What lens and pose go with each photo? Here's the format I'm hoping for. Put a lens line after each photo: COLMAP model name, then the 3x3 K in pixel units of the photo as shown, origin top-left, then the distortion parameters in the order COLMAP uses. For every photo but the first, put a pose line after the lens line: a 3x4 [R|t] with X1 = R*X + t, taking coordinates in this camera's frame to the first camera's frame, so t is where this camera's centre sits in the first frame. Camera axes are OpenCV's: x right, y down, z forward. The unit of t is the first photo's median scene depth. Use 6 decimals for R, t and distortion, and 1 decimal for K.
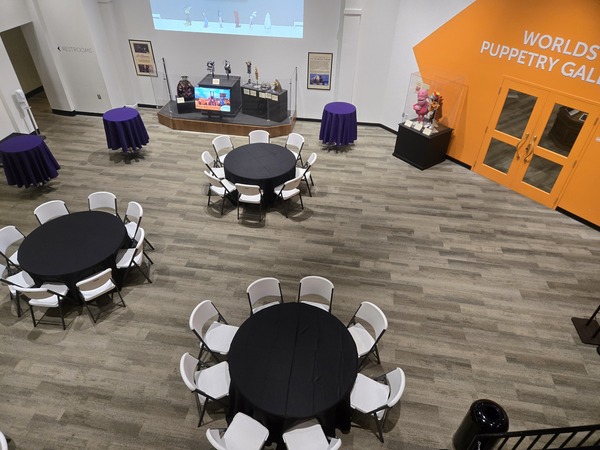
lens RADIAL K [[405.4, 0, 294.3], [0, 405.4, 223.7], [0, 0, 1]] dist [0.072097, -0.050660]
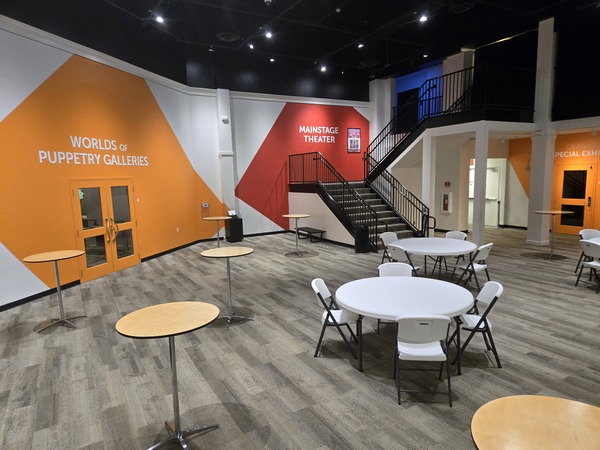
lens RADIAL K [[399.2, 0, 303.4], [0, 399.2, 226.9], [0, 0, 1]] dist [0.073141, -0.069015]
pose [[-0.643392, -0.084372, 0.760873, -0.611272], [0.495730, 0.711455, 0.498080, -0.475864], [-0.583351, 0.697648, -0.415918, 1.140009]]
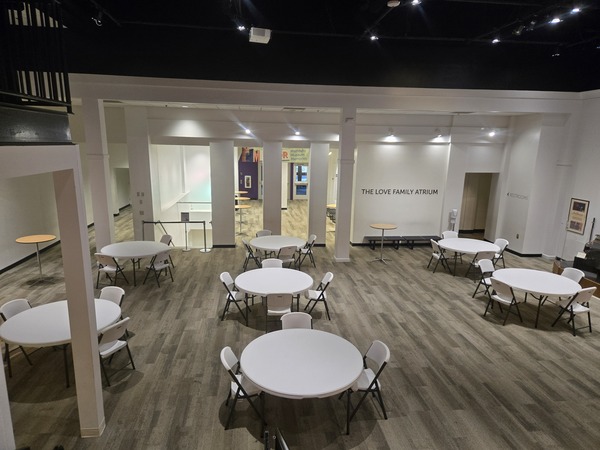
lens RADIAL K [[405.4, 0, 294.3], [0, 405.4, 223.7], [0, 0, 1]] dist [0.072097, -0.050660]
pose [[0.270075, 0.187703, -0.944366, 0.548063], [-0.609612, 0.792522, -0.016818, 0.069434], [0.745274, 0.580239, 0.328466, 0.222788]]
